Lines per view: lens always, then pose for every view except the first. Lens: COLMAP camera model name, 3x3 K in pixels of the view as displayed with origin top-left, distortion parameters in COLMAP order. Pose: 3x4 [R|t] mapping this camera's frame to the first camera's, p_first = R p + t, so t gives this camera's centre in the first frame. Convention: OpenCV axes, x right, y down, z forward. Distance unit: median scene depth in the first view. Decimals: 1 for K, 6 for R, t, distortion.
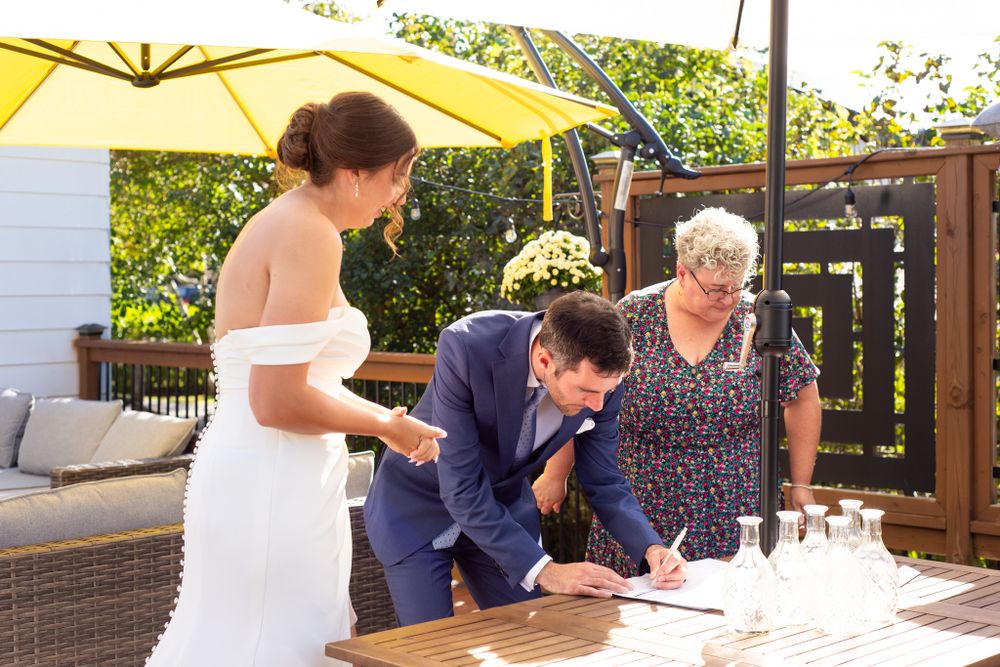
lens RADIAL K [[1455.9, 0, 492.2], [0, 1455.9, 328.2], [0, 0, 1]] dist [0.004077, 0.103172]
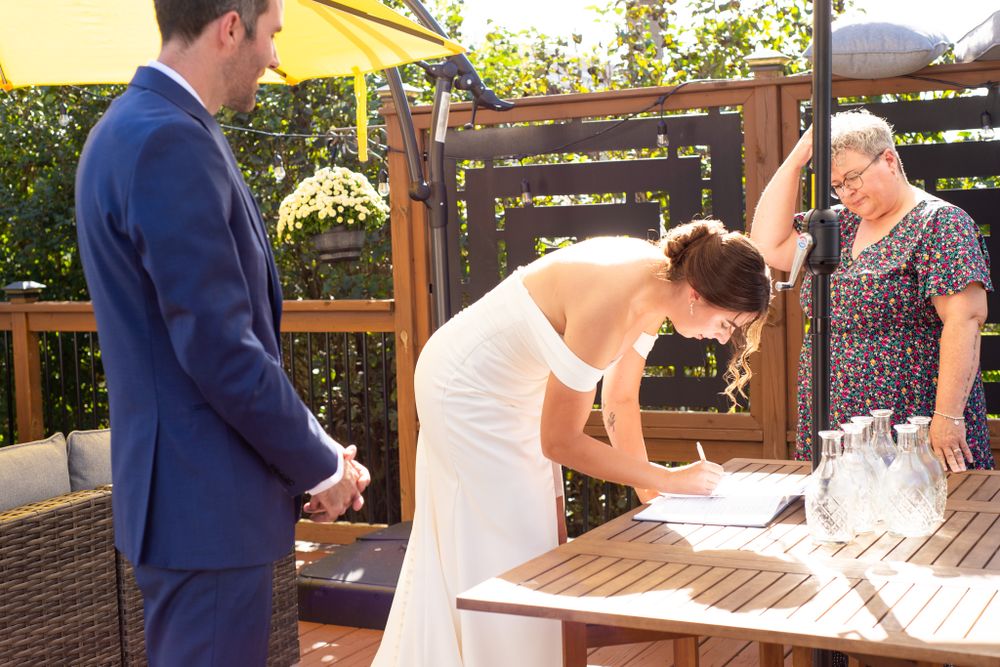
lens RADIAL K [[1455.9, 0, 492.2], [0, 1455.9, 328.2], [0, 0, 1]] dist [0.004077, 0.103172]
pose [[0.951122, -0.049615, 0.304802, -0.182943], [0.037919, 0.998304, 0.044177, 0.001708], [-0.306477, -0.030460, 0.951390, 0.051855]]
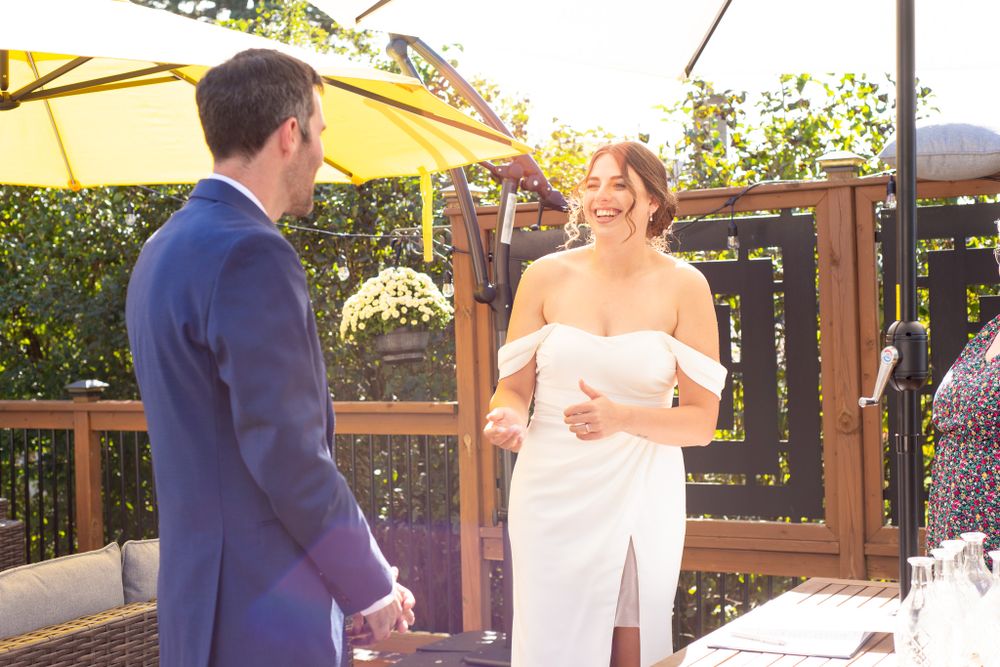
lens RADIAL K [[1455.9, 0, 492.2], [0, 1455.9, 328.2], [0, 0, 1]] dist [0.004077, 0.103172]
pose [[0.963669, -0.025832, 0.265847, -0.177874], [0.032551, 0.999252, -0.020898, -0.005526], [-0.265109, 0.028792, 0.963789, 0.073060]]
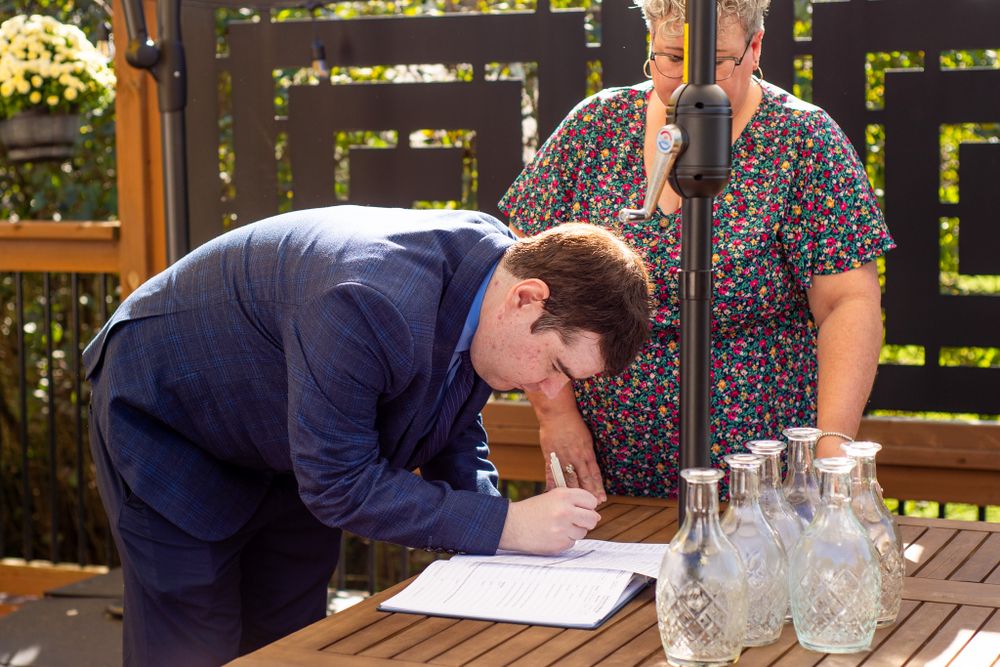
lens RADIAL K [[2000.1, 0, 497.9], [0, 2000.1, 304.6], [0, 0, 1]] dist [-0.025077, 0.094930]
pose [[0.932493, -0.041245, 0.358825, -0.095854], [0.018320, 0.997581, 0.067058, 0.003780], [-0.360723, -0.055957, 0.930993, 0.143327]]
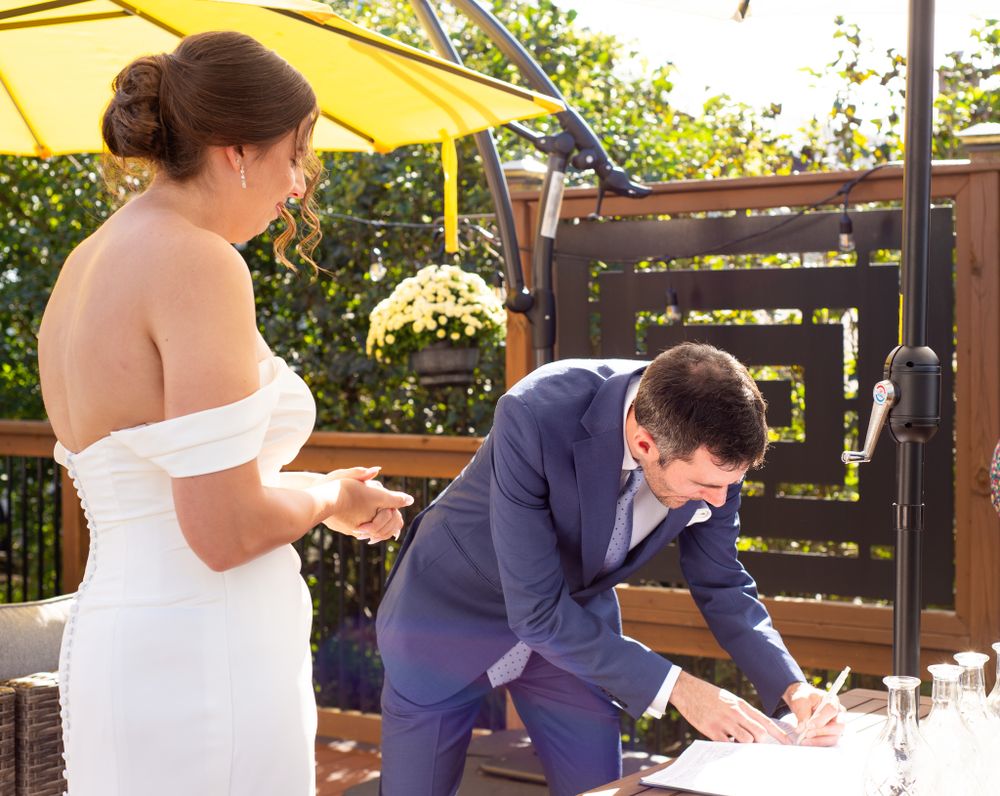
lens RADIAL K [[1746.4, 0, 592.6], [0, 1746.4, 399.5], [0, 0, 1]] dist [0.006641, 0.049321]
pose [[0.981186, -0.005145, 0.192997, -0.063057], [0.003955, 0.999971, 0.006549, -0.003636], [-0.193025, -0.005663, 0.981178, 0.113824]]
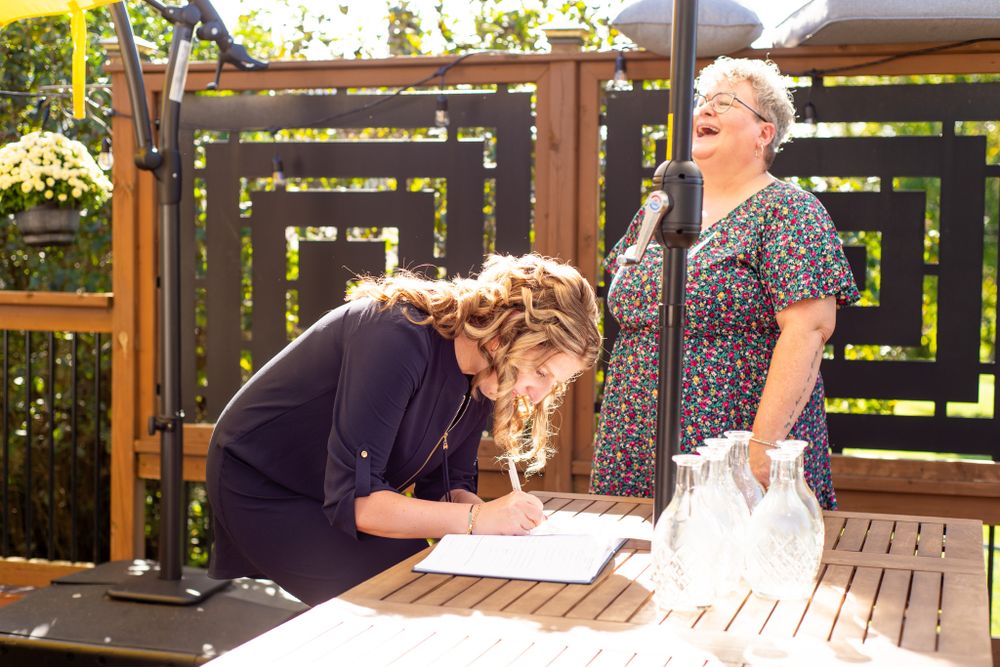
lens RADIAL K [[1464.3, 0, 500.0], [0, 1464.3, 333.5], [0, 0, 1]] dist [0.008079, 0.037028]
pose [[0.881962, -0.007677, 0.471259, -0.136910], [-0.006674, 0.999564, 0.028772, 0.023014], [-0.471274, -0.028521, 0.881525, 0.192752]]
